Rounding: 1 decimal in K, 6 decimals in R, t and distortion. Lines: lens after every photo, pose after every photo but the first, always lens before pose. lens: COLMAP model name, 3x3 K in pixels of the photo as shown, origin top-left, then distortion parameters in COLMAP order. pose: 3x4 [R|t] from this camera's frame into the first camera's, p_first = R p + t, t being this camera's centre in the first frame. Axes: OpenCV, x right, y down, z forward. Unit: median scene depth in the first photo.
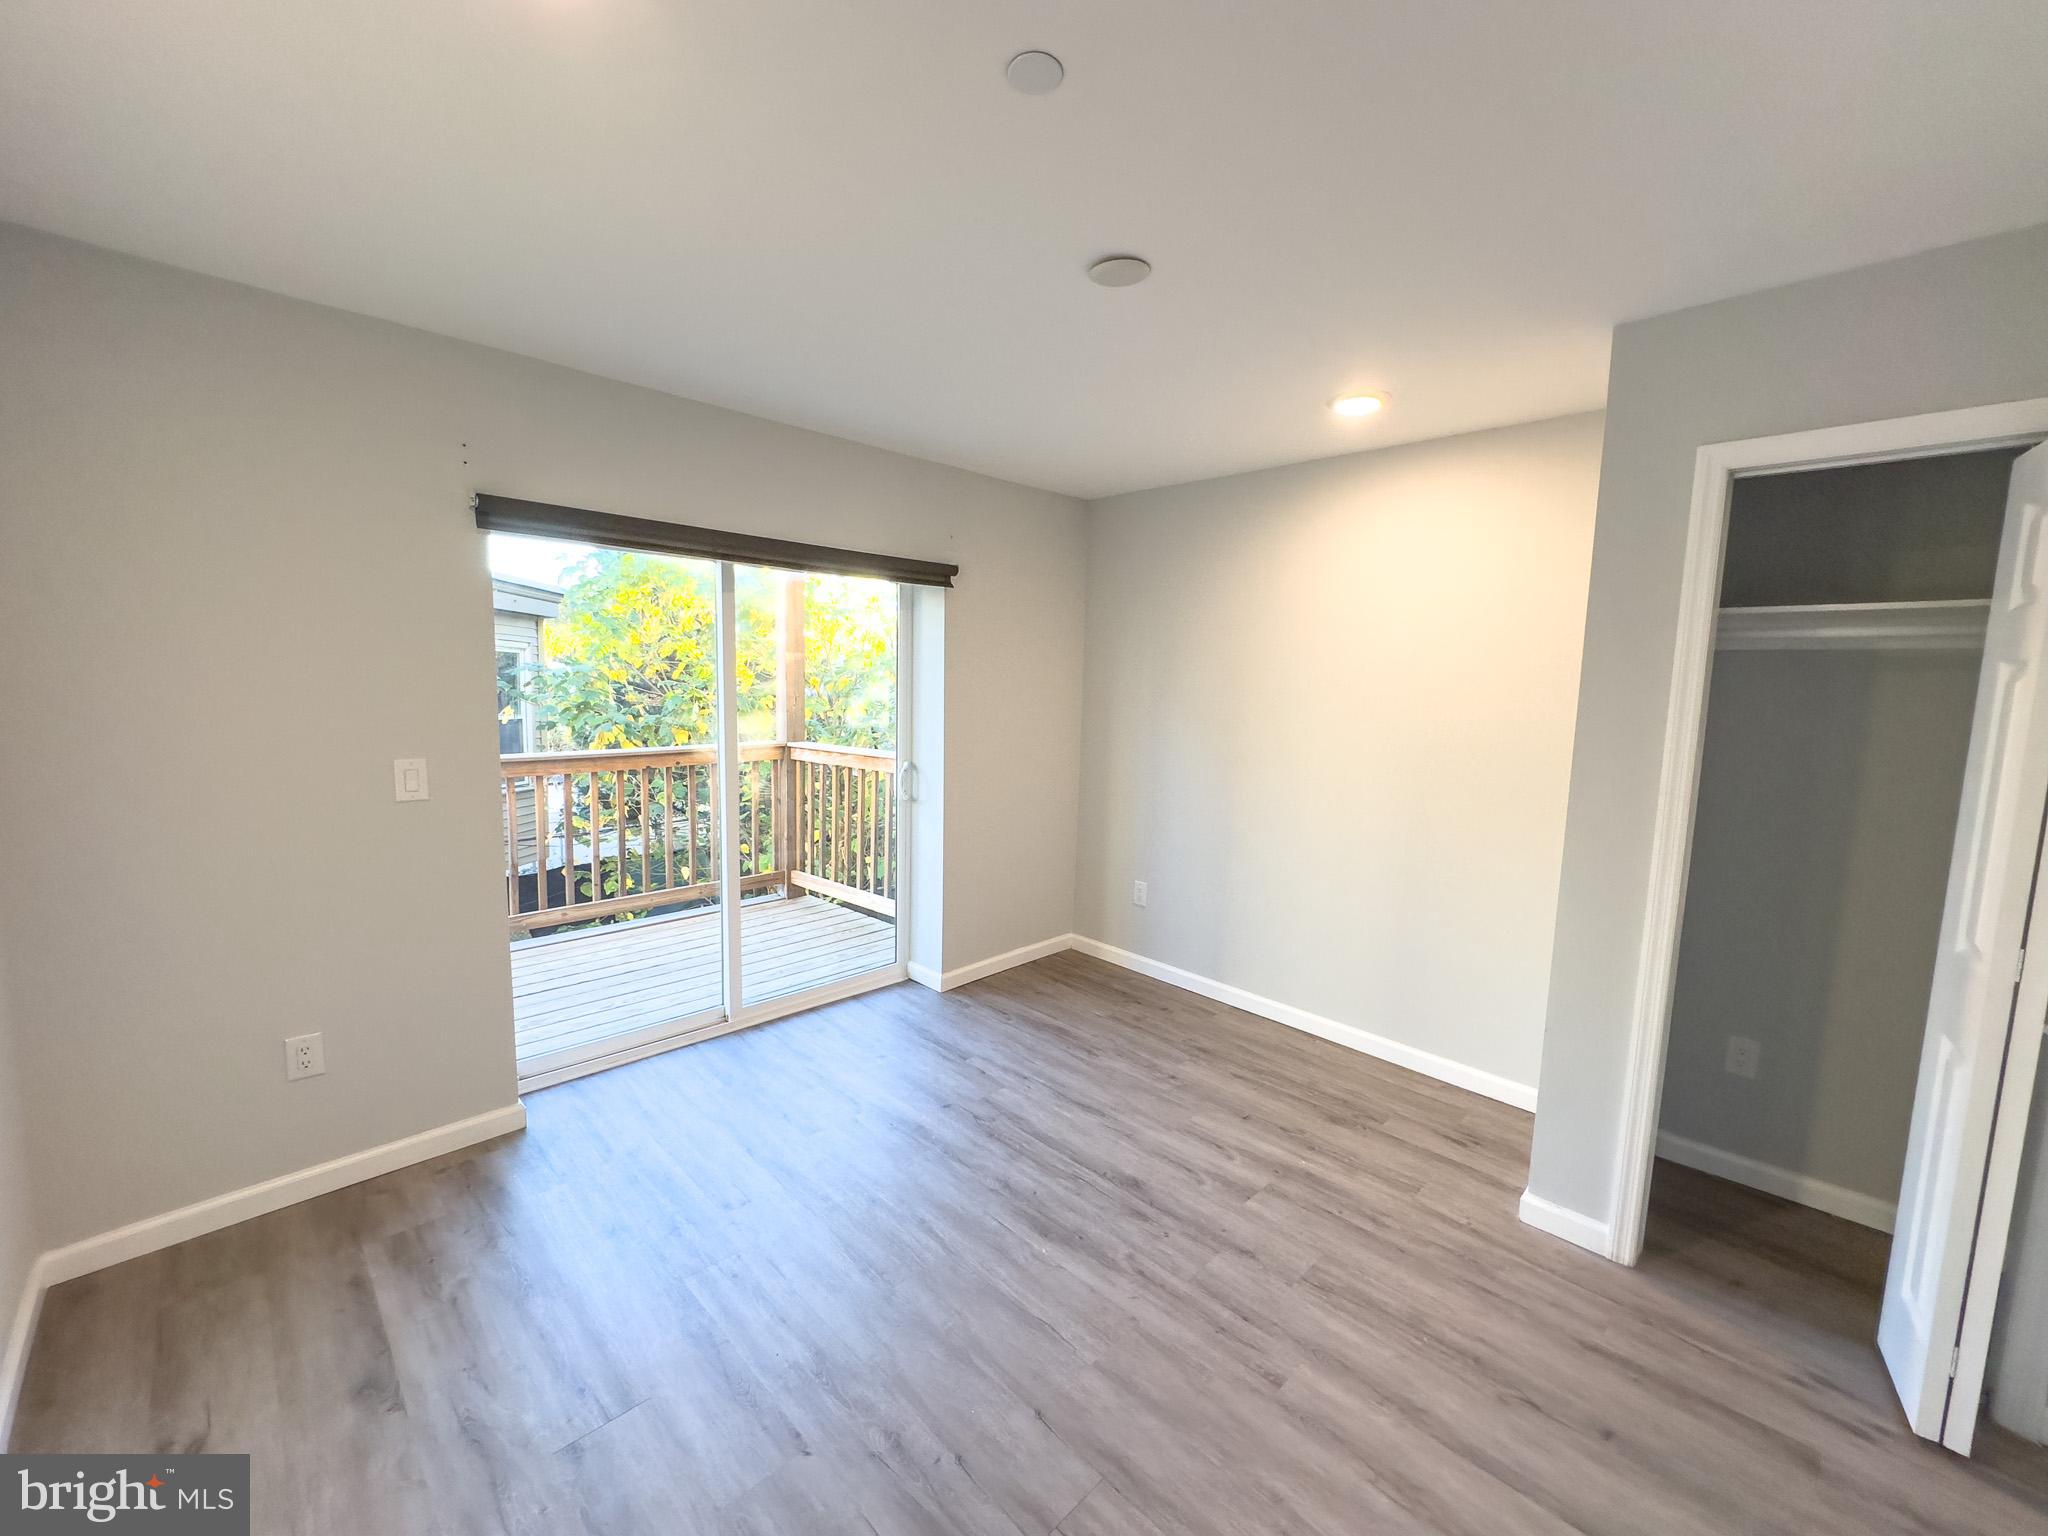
lens RADIAL K [[816.2, 0, 1023.3], [0, 816.2, 768.6], [0, 0, 1]] dist [-0.003121, 0.000421]
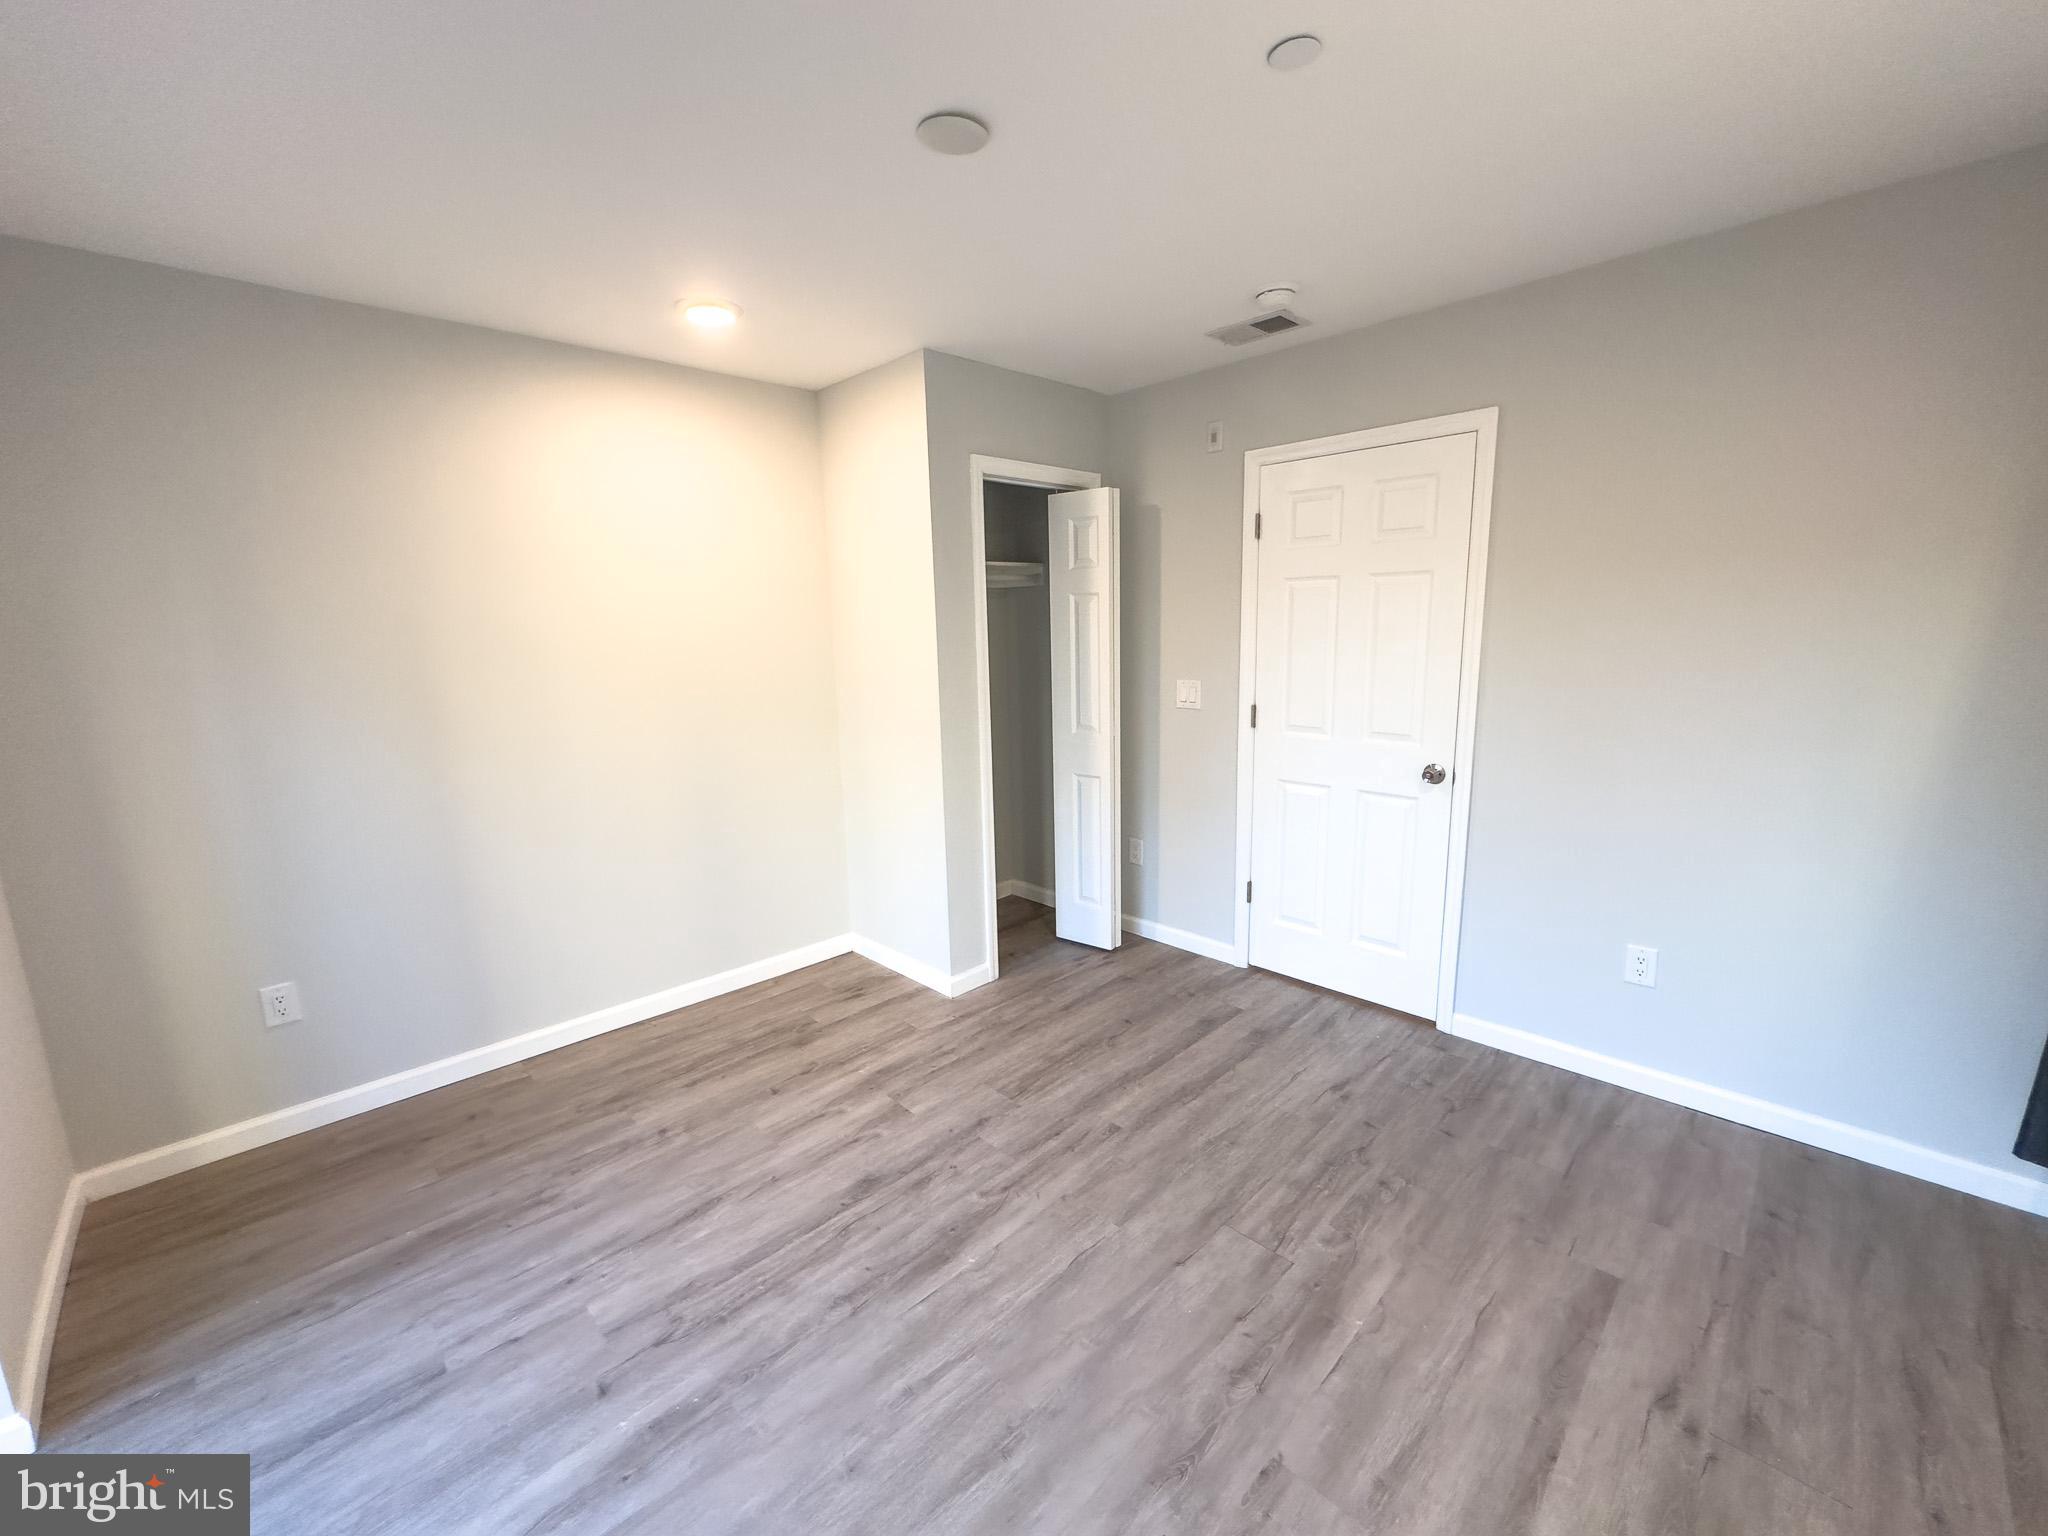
lens RADIAL K [[816.2, 0, 1023.3], [0, 816.2, 768.6], [0, 0, 1]] dist [-0.003121, 0.000421]
pose [[0.006664, -0.206745, 0.978372, -0.627959], [0.135449, 0.969564, 0.203961, -0.091044], [-0.990762, 0.131160, 0.034465, 0.716223]]
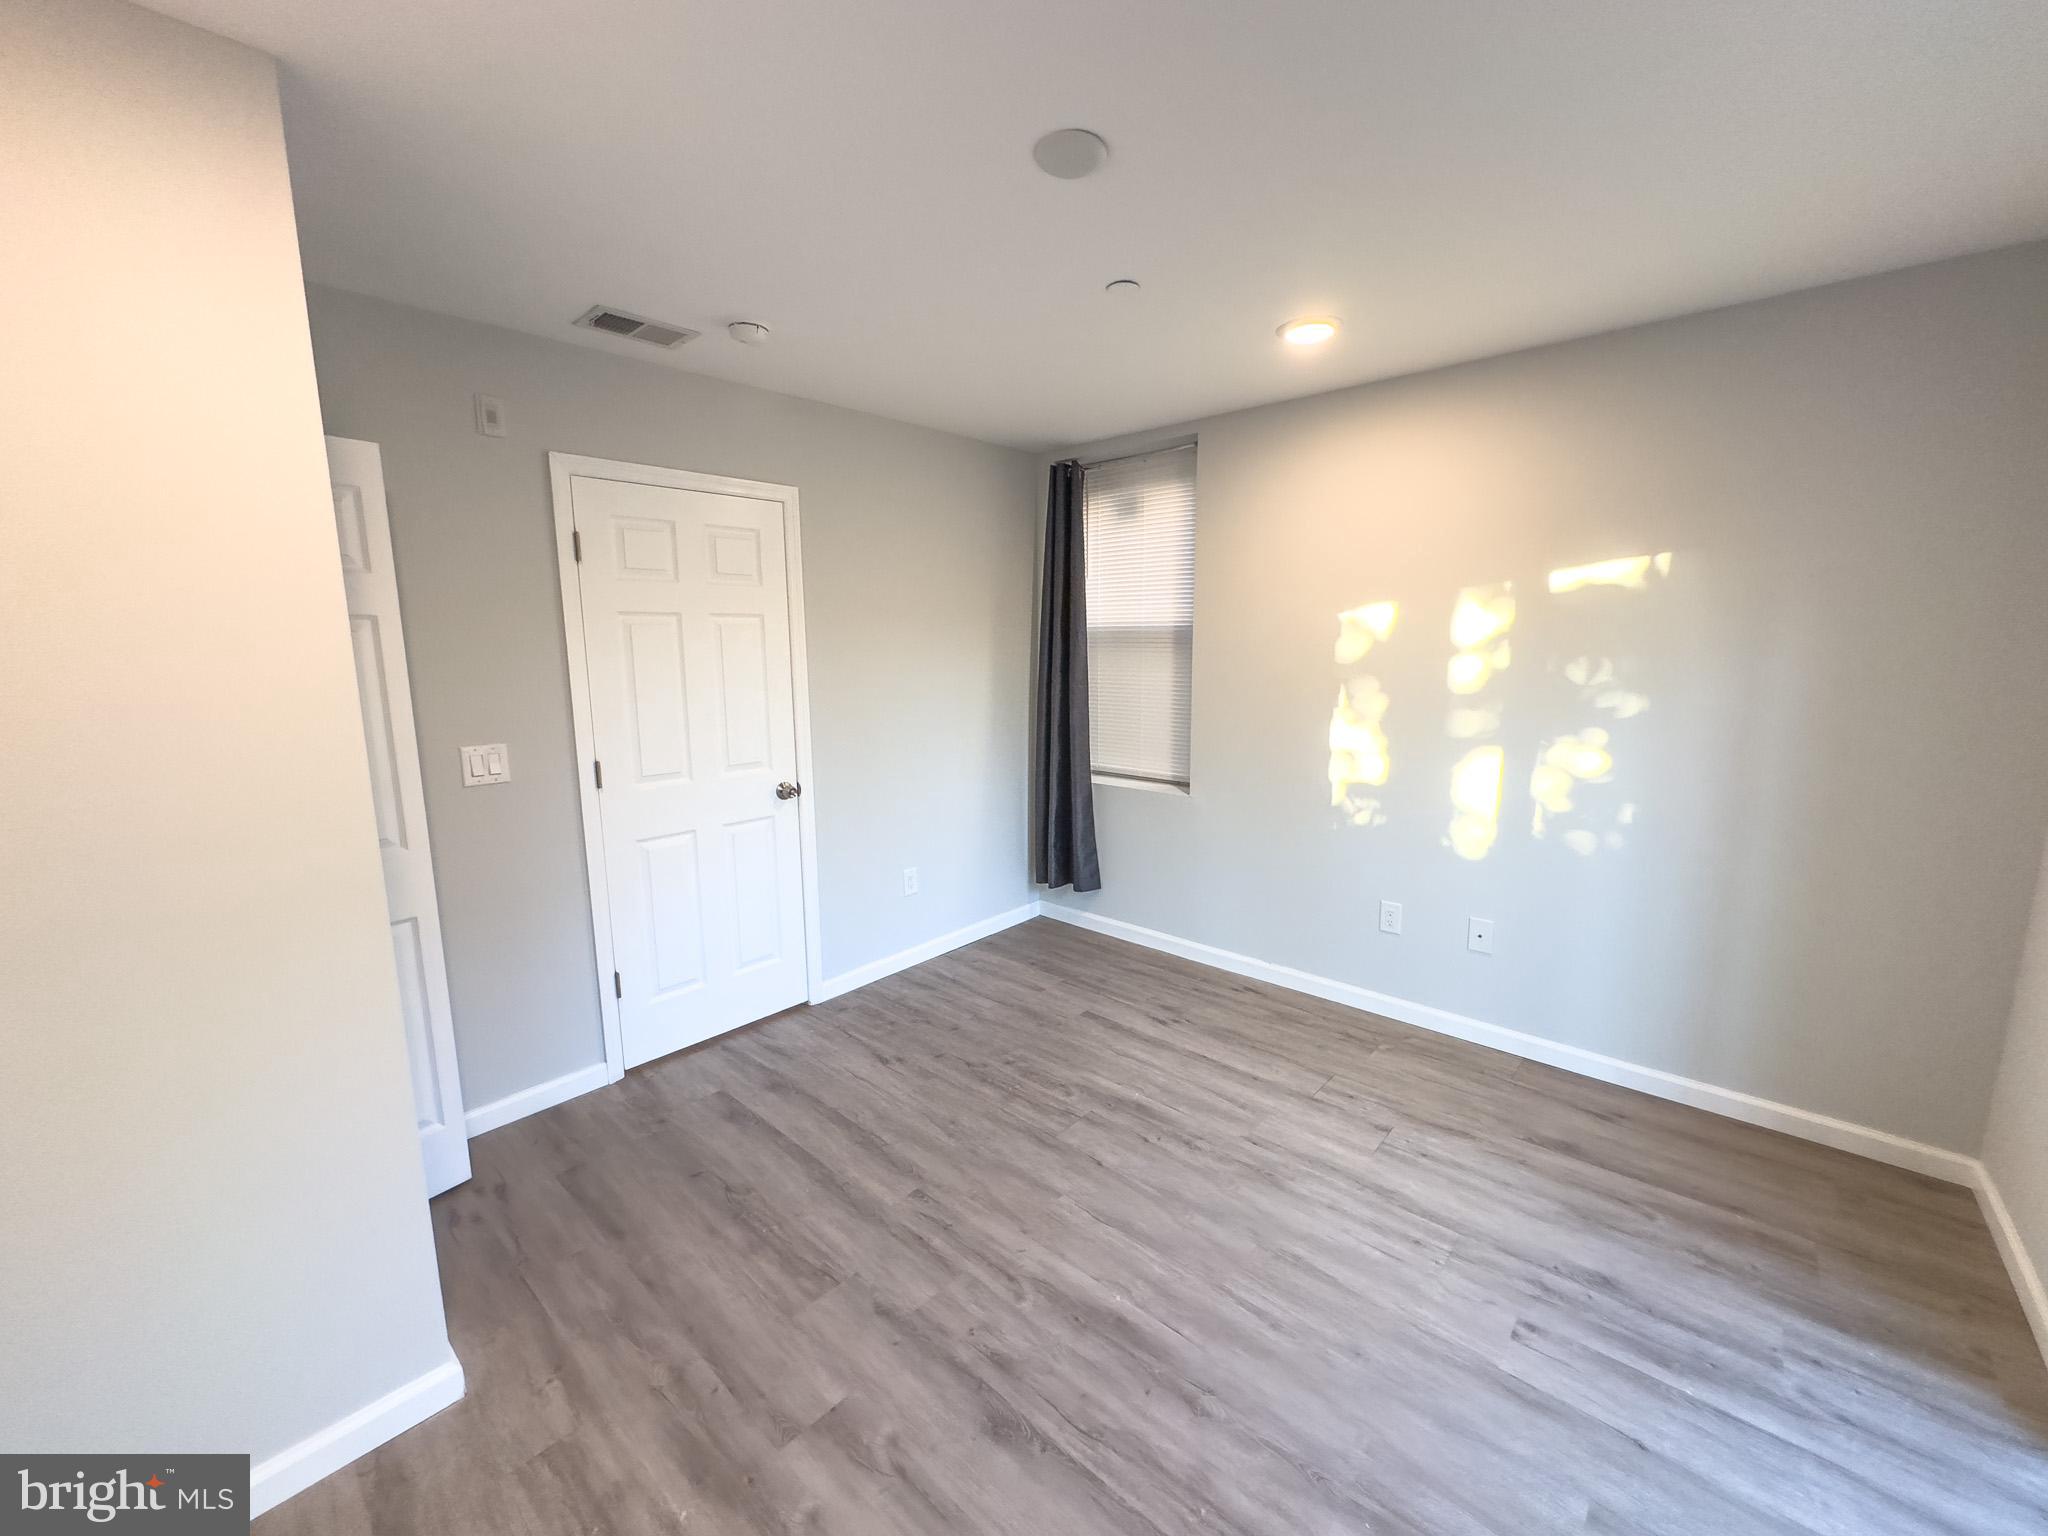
lens RADIAL K [[816.2, 0, 1023.3], [0, 816.2, 768.6], [0, 0, 1]] dist [-0.003121, 0.000421]
pose [[-0.998971, -0.007344, -0.044757, 0.144778], [-0.018894, 0.964492, 0.263434, -0.158405], [0.041233, 0.264008, -0.963639, 1.437009]]
